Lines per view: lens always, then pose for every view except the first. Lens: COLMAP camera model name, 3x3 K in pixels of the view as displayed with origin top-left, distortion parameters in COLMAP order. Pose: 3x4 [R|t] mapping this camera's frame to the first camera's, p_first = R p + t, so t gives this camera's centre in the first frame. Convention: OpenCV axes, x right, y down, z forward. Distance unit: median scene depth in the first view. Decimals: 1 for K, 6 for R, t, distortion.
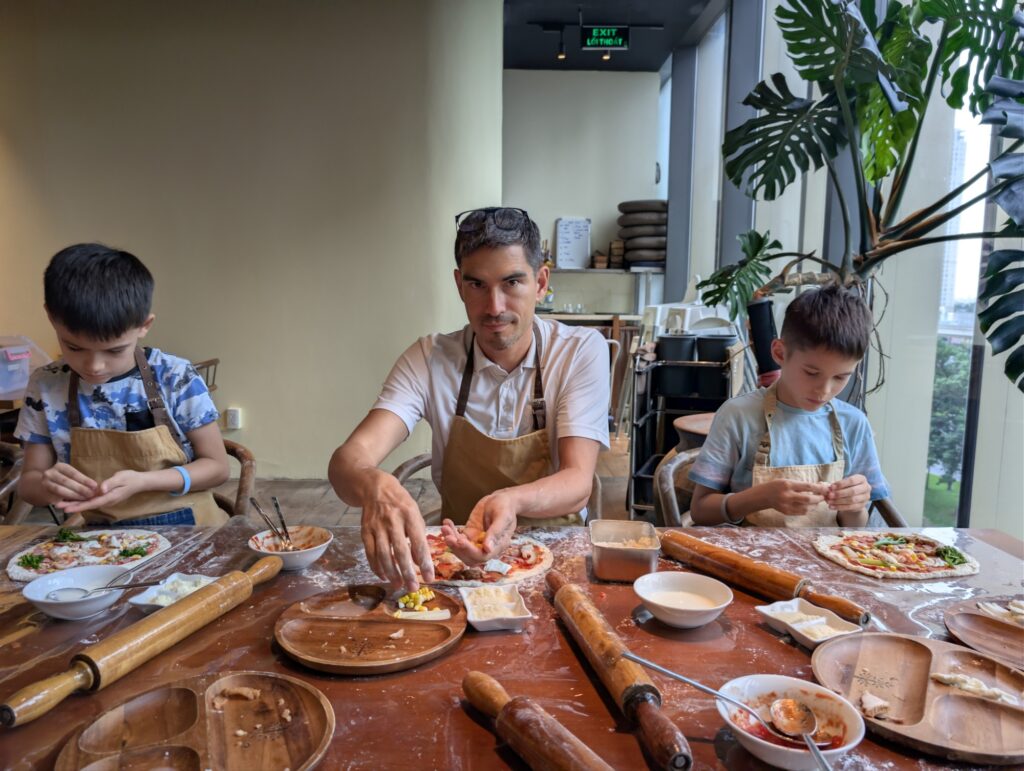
lens RADIAL K [[731.9, 0, 518.6], [0, 731.9, 396.3], [0, 0, 1]] dist [-0.004848, 0.002392]
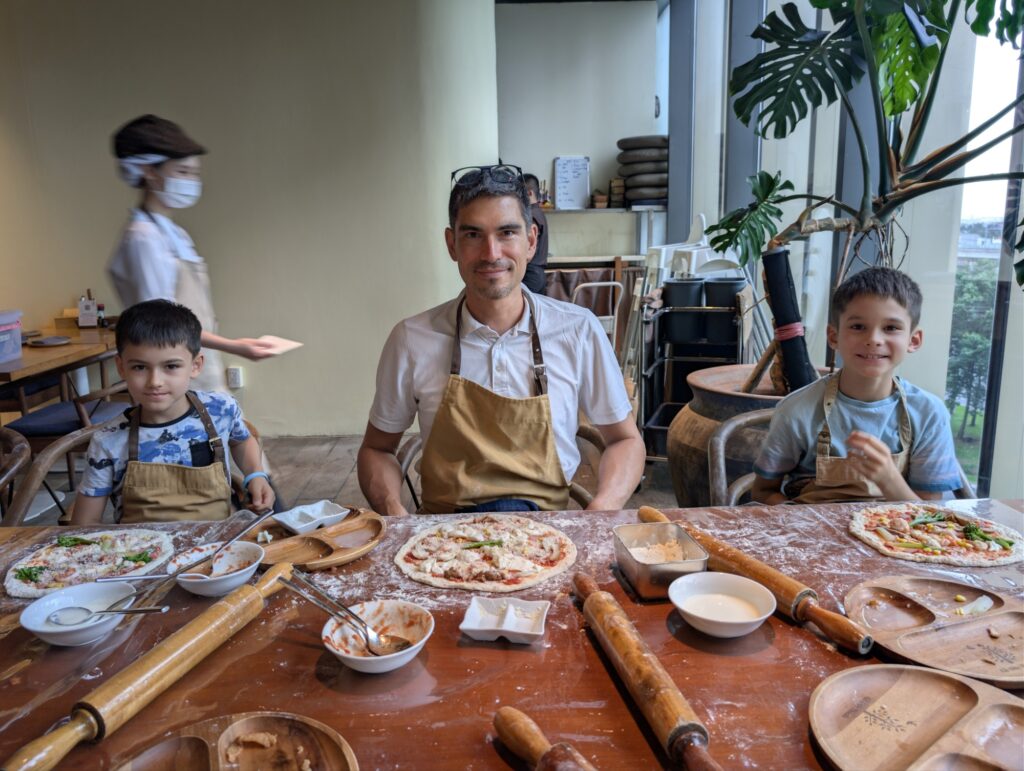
lens RADIAL K [[730.2, 0, 511.3], [0, 730.2, 373.4], [0, 0, 1]] dist [0.003294, -0.001864]
pose [[0.999493, -0.029953, -0.010837, -0.008399], [0.030506, 0.998012, 0.055152, -0.026745], [0.009164, -0.055455, 0.998419, 0.026671]]
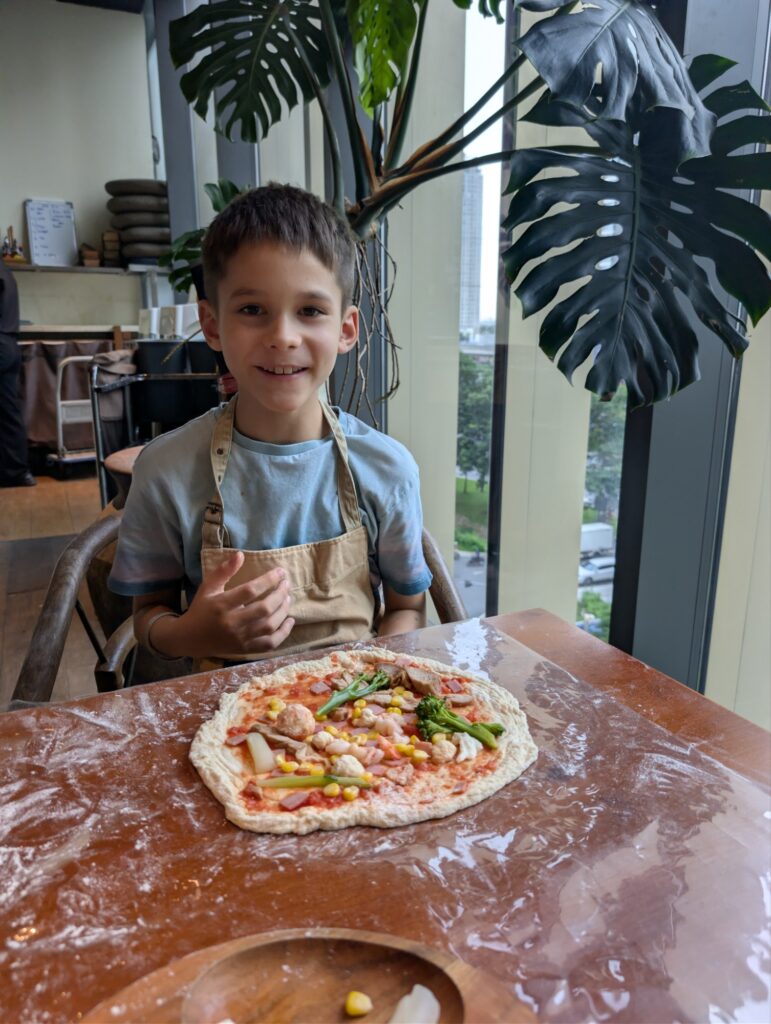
lens RADIAL K [[730.2, 0, 385.5], [0, 730.2, 512.0], [0, 0, 1]] dist [0.003294, -0.001864]
pose [[0.917163, -0.107145, 0.383837, 0.163063], [0.060547, 0.989462, 0.131525, 0.012079], [-0.393885, -0.097390, 0.913986, 0.265153]]
